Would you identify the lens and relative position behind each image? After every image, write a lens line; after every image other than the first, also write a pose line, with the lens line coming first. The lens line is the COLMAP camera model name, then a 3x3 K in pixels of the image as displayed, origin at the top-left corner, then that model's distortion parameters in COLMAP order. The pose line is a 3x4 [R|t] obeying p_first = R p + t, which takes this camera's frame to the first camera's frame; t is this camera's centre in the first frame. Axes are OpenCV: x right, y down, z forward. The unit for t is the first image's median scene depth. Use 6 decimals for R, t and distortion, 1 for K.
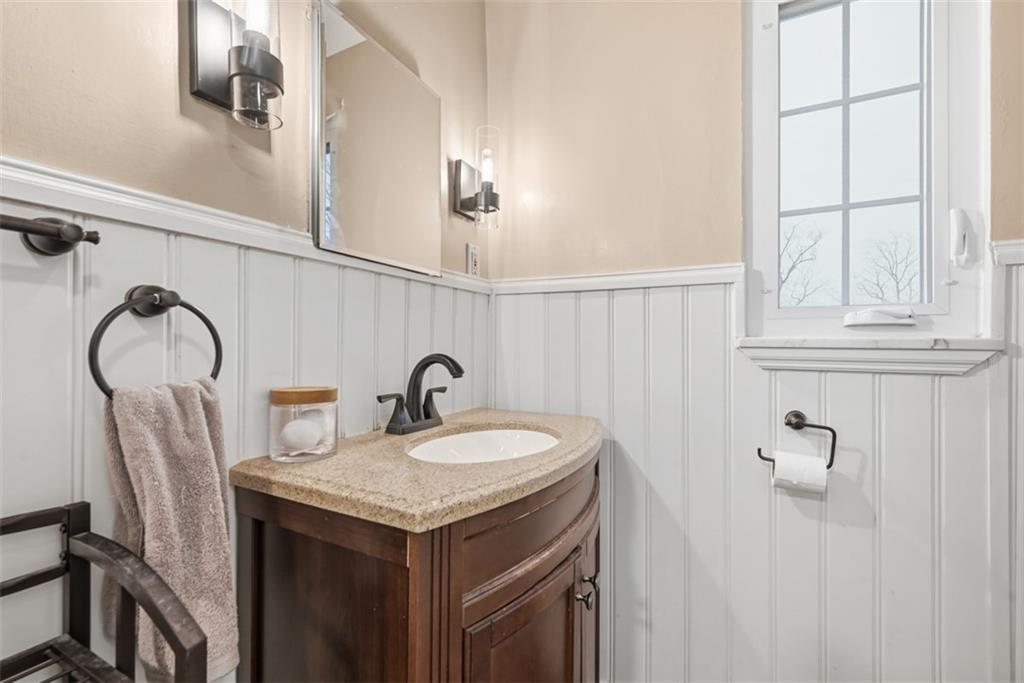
lens RADIAL K [[452.6, 0, 508.3], [0, 452.6, 347.0], [0, 0, 1]] dist [0.000894, 0.000304]
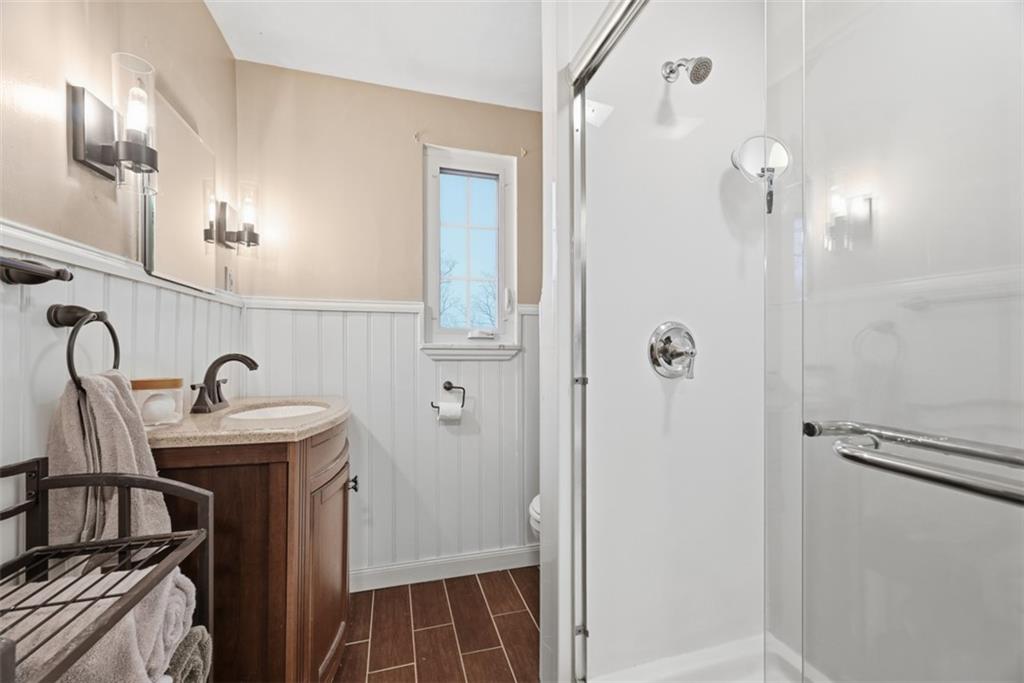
lens RADIAL K [[647.6, 0, 512.0], [0, 647.6, 341.5], [0, 0, 1]] dist [-0.000930, -0.000057]
pose [[0.761968, 0.005616, 0.647590, -0.906073], [0.002463, 0.999930, -0.011570, 0.002682], [-0.647609, 0.010411, 0.761901, -1.229430]]
